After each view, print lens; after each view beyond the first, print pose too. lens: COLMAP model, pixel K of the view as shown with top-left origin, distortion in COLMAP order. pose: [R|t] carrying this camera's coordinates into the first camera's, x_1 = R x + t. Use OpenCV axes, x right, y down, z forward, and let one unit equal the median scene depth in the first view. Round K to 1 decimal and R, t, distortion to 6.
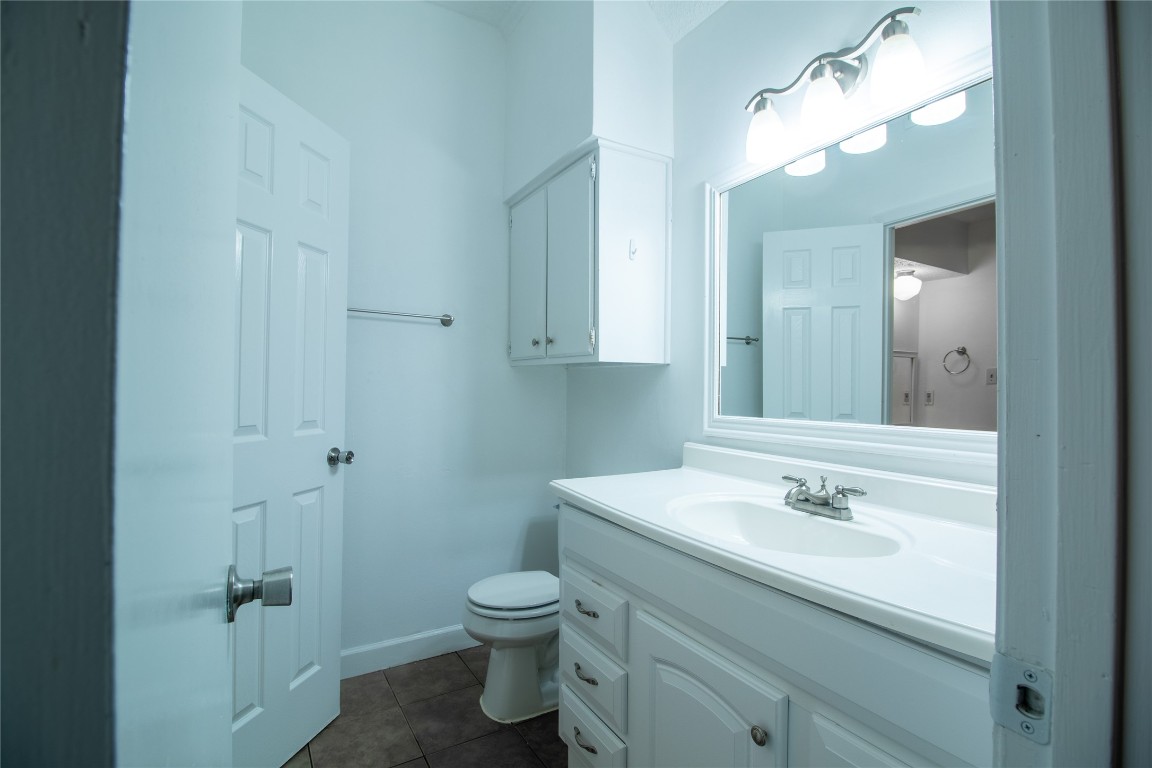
lens RADIAL K [[526.5, 0, 576.0], [0, 526.5, 384.0], [0, 0, 1]] dist [-0.015112, -0.000260]
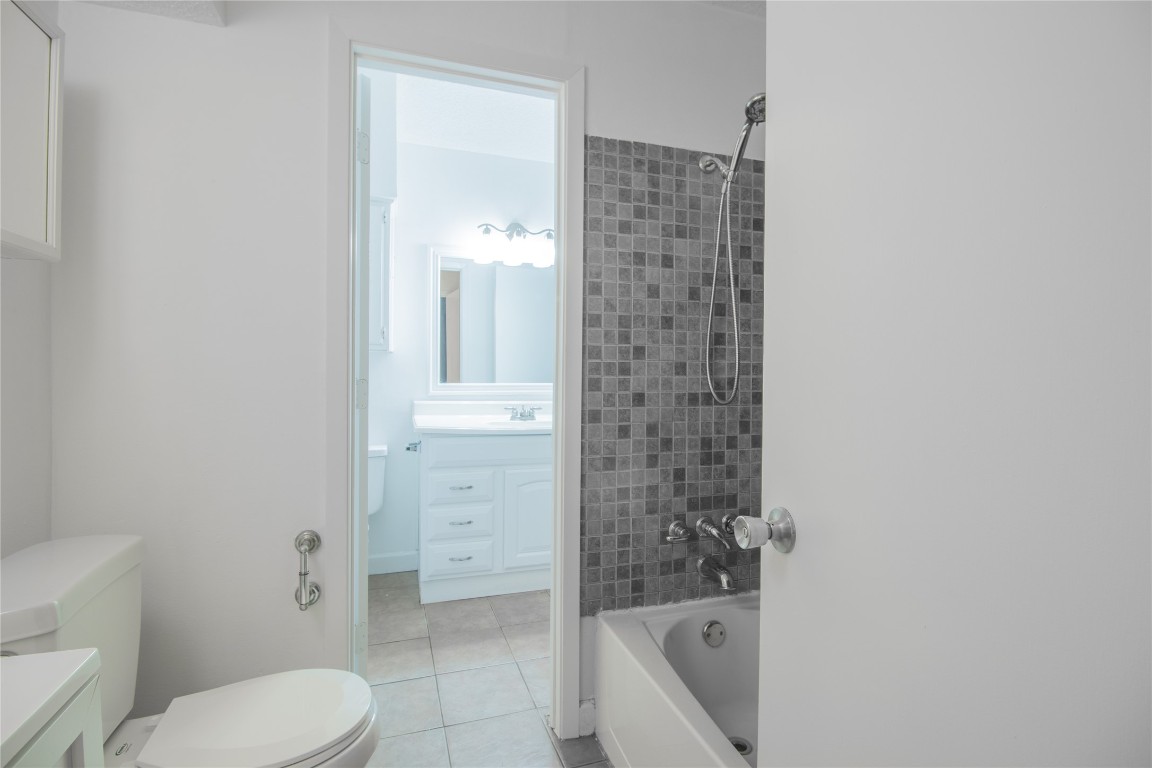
lens RADIAL K [[541.7, 0, 579.2], [0, 541.7, 373.0], [0, 0, 1]] dist [-0.000356, -0.013511]
pose [[0.181726, -0.009414, 0.983304, -1.760012], [-0.024926, 0.999589, 0.014176, -0.016015], [-0.983033, -0.027086, 0.181417, 0.254863]]
